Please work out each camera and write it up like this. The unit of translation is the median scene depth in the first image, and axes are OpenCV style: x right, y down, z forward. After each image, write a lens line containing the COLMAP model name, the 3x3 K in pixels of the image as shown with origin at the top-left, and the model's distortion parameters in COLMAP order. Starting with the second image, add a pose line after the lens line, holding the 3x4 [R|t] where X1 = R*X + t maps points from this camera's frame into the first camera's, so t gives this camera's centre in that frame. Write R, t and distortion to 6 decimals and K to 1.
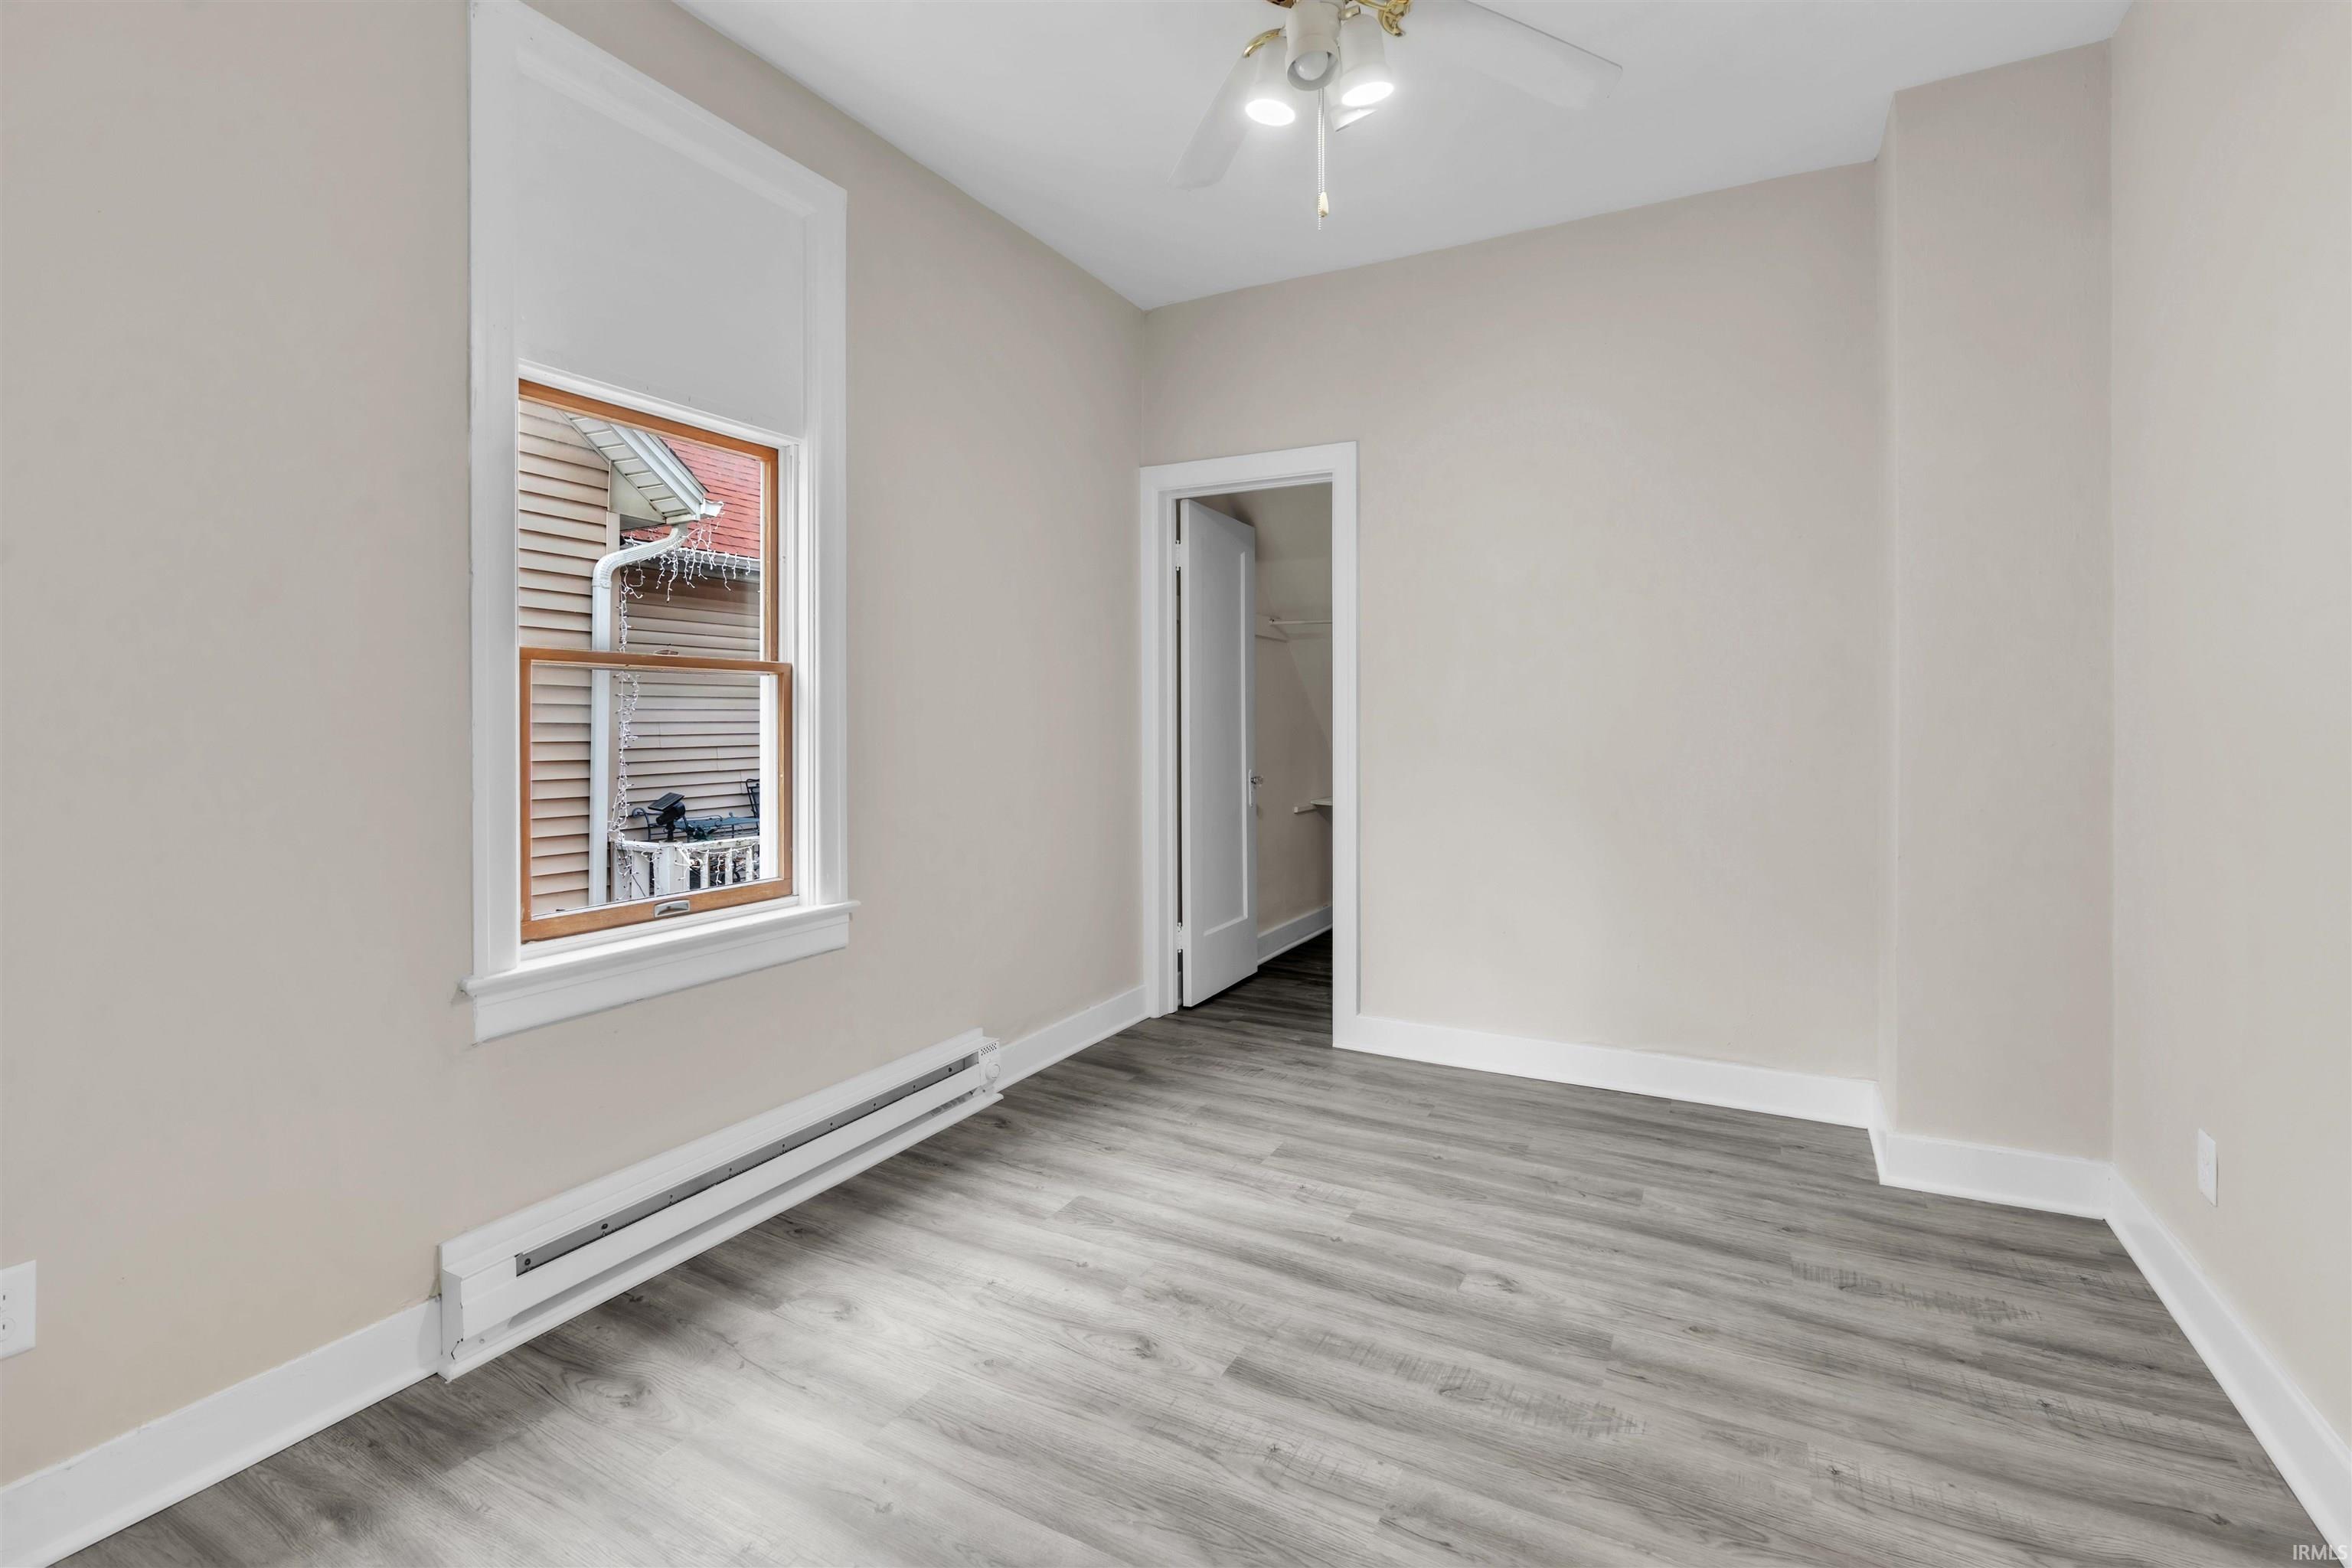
lens RADIAL K [[1079.0, 0, 1187.0], [0, 1079.0, 729.6], [0, 0, 1]] dist [-0.001702, 0.000694]
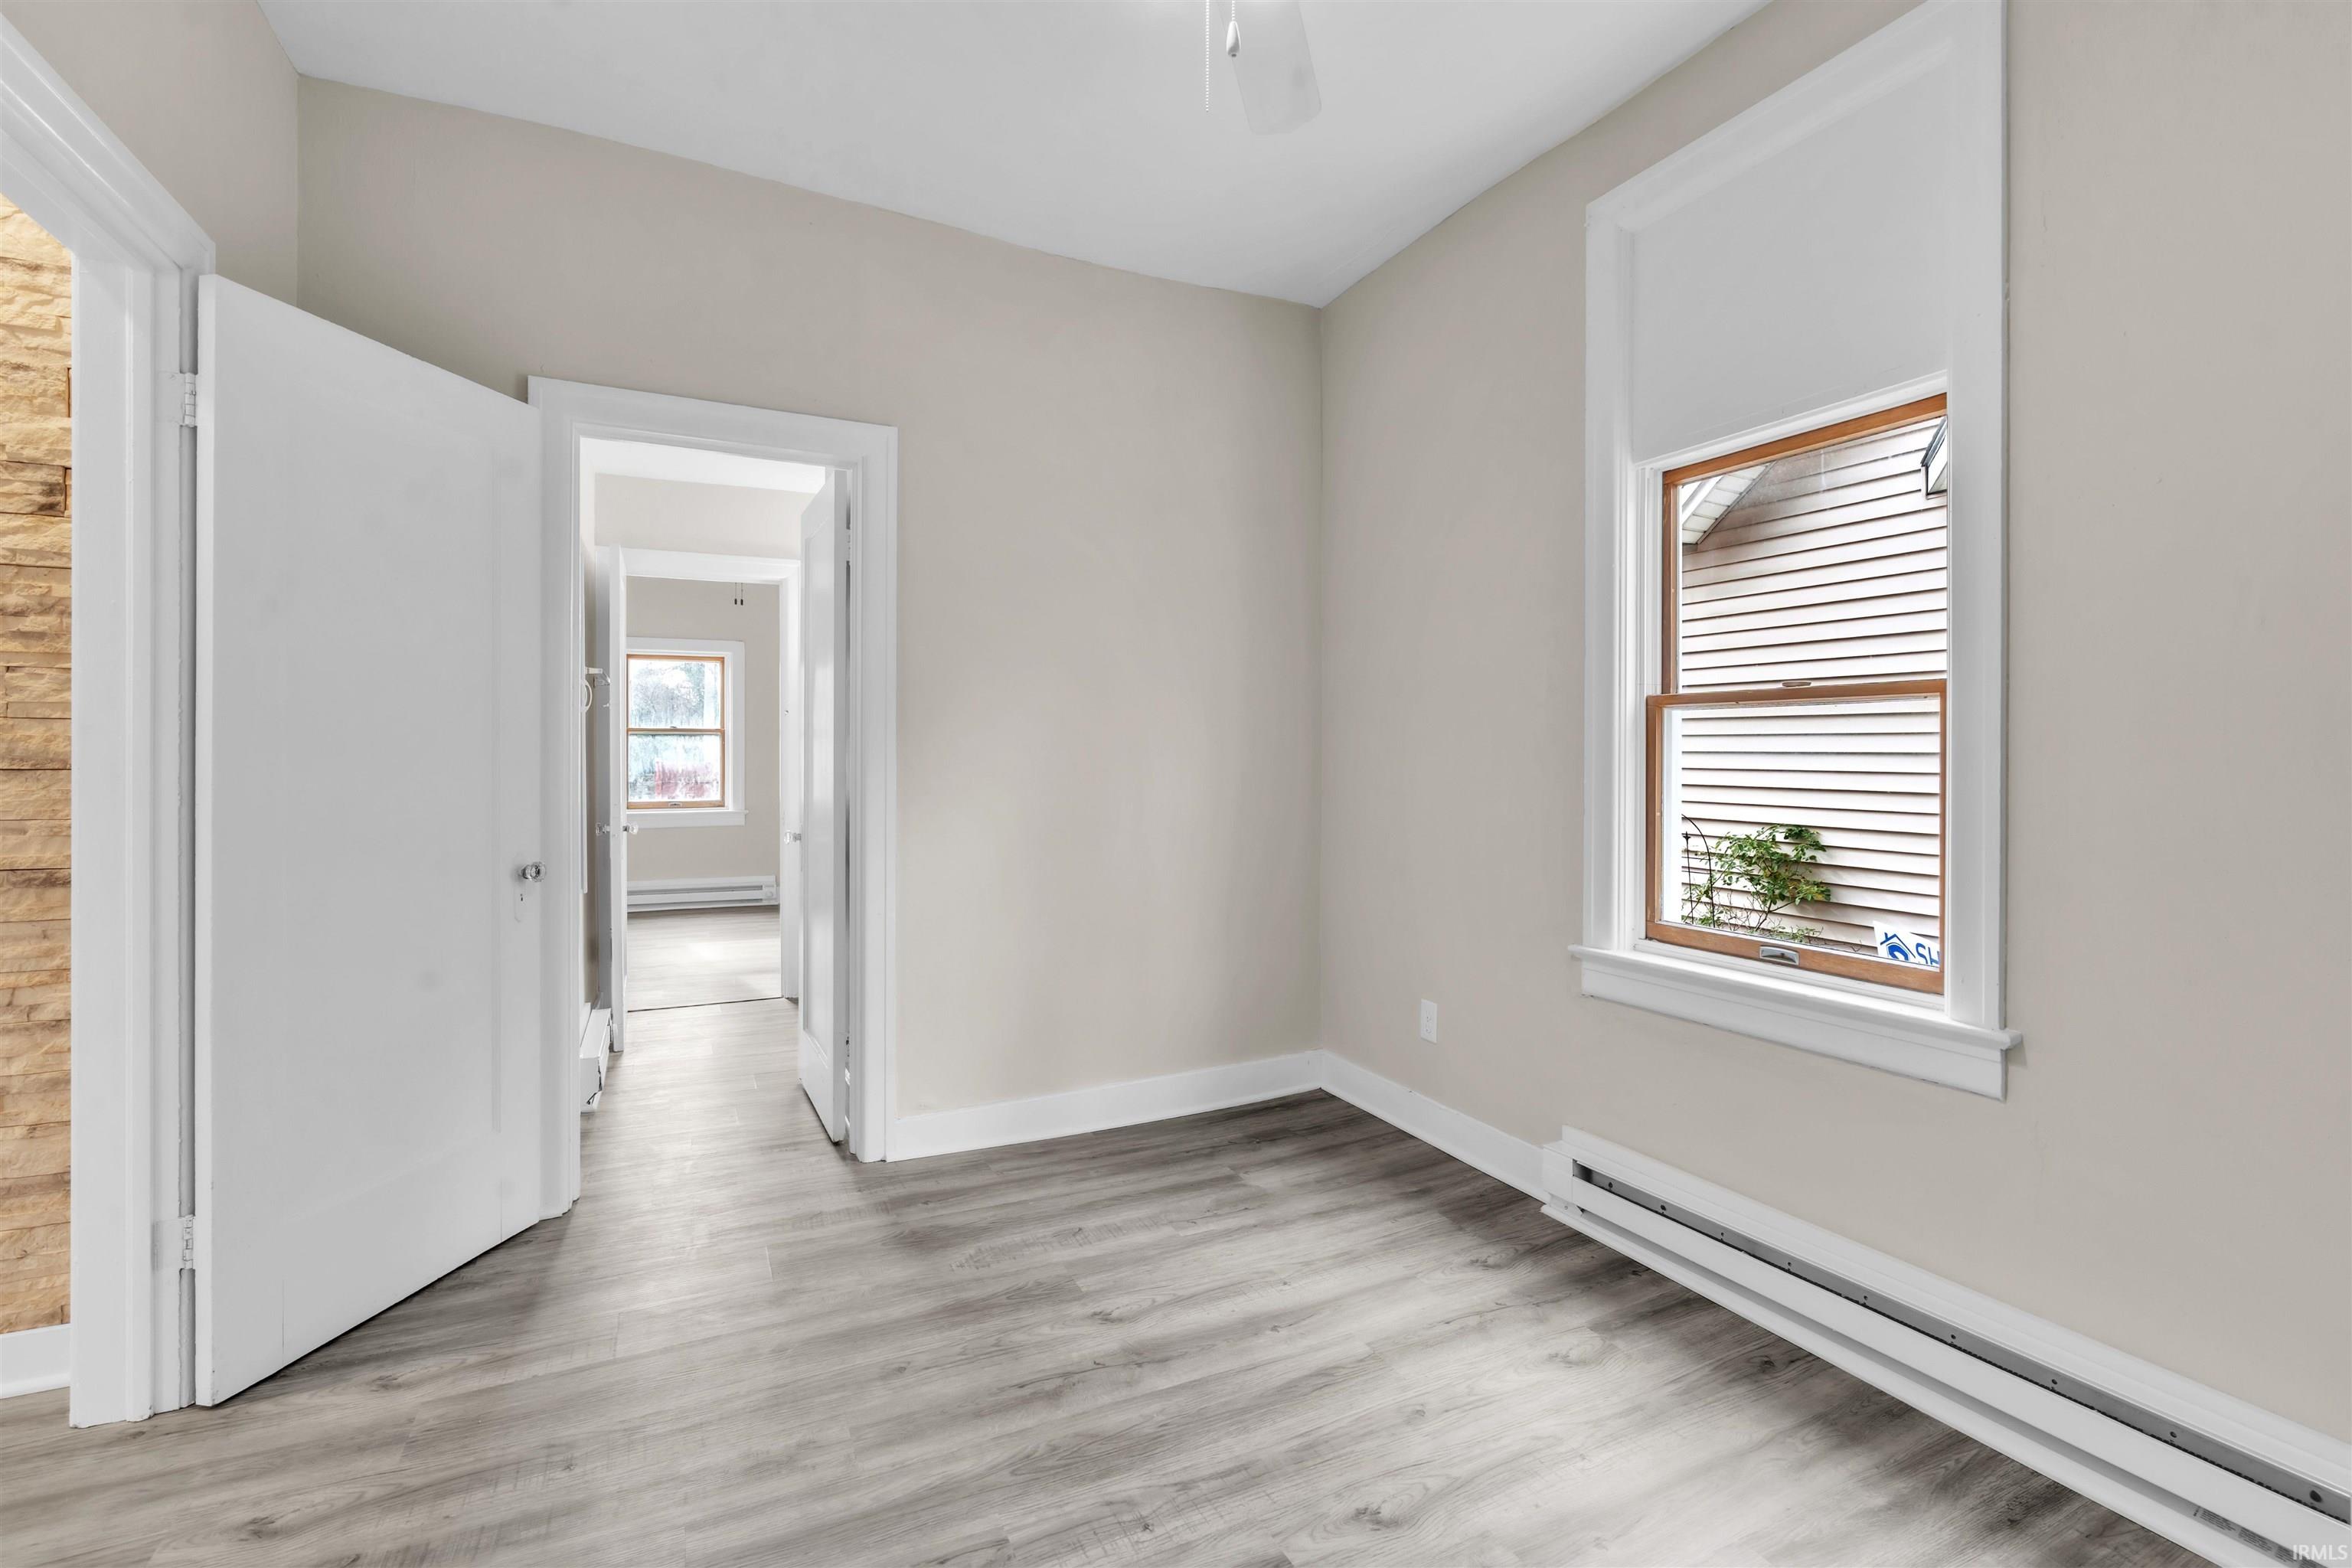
lens RADIAL K [[1055.4, 0, 1181.6], [0, 1055.4, 756.7], [0, 0, 1]] dist [-0.013815, 0.005134]
pose [[-0.596964, -0.000370, -0.802268, 0.729673], [-0.008983, 0.999940, 0.006223, -0.012195], [0.802218, 0.010922, -0.596932, 1.428093]]
